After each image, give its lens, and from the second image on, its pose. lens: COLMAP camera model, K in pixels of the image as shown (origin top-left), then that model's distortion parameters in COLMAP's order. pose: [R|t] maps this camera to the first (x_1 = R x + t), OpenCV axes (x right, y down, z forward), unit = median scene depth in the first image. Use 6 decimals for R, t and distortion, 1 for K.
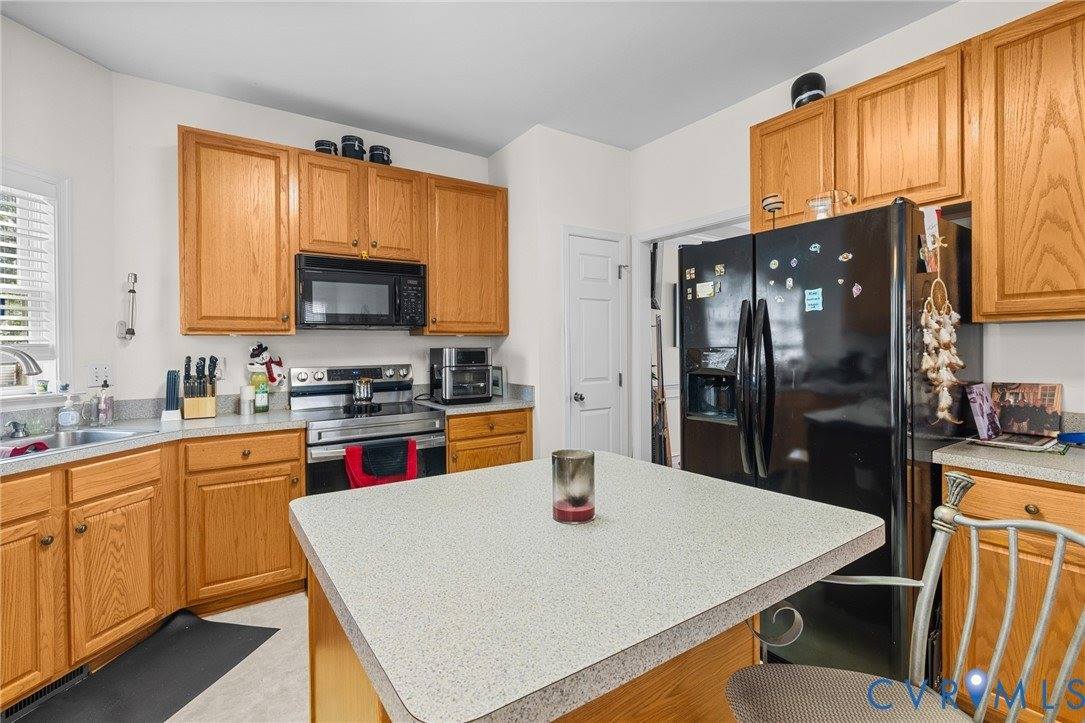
lens RADIAL K [[502.4, 0, 540.6], [0, 502.4, 350.4], [0, 0, 1]] dist [-0.003993, 0.001586]
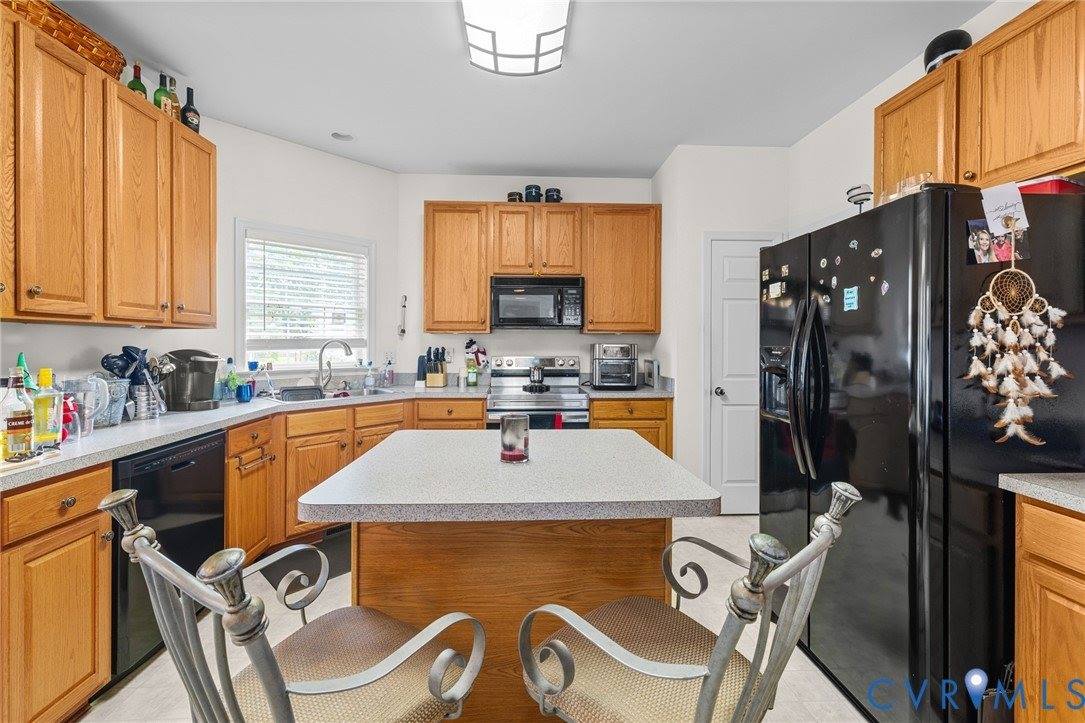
lens RADIAL K [[465.6, 0, 539.2], [0, 465.6, 343.0], [0, 0, 1]] dist [0.007639, -0.000474]
pose [[0.847808, 0.012523, -0.530155, 0.335076], [-0.015353, 0.999882, -0.000934, -0.003803], [0.530080, 0.008932, 0.847900, -0.048384]]
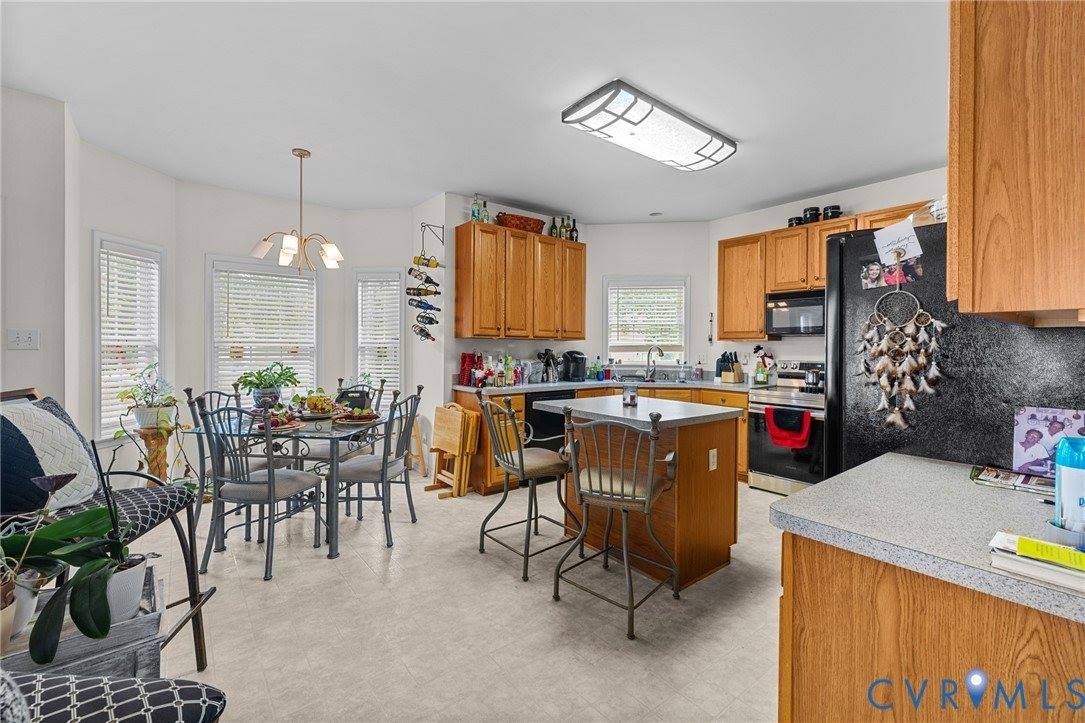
lens RADIAL K [[465.6, 0, 529.0], [0, 465.6, 344.6], [0, 0, 1]] dist [0.007639, -0.000474]
pose [[0.047947, 0.006524, -0.998829, 1.071458], [-0.015169, 0.999868, 0.005803, -0.013651], [0.998735, 0.014873, 0.048039, 0.108352]]
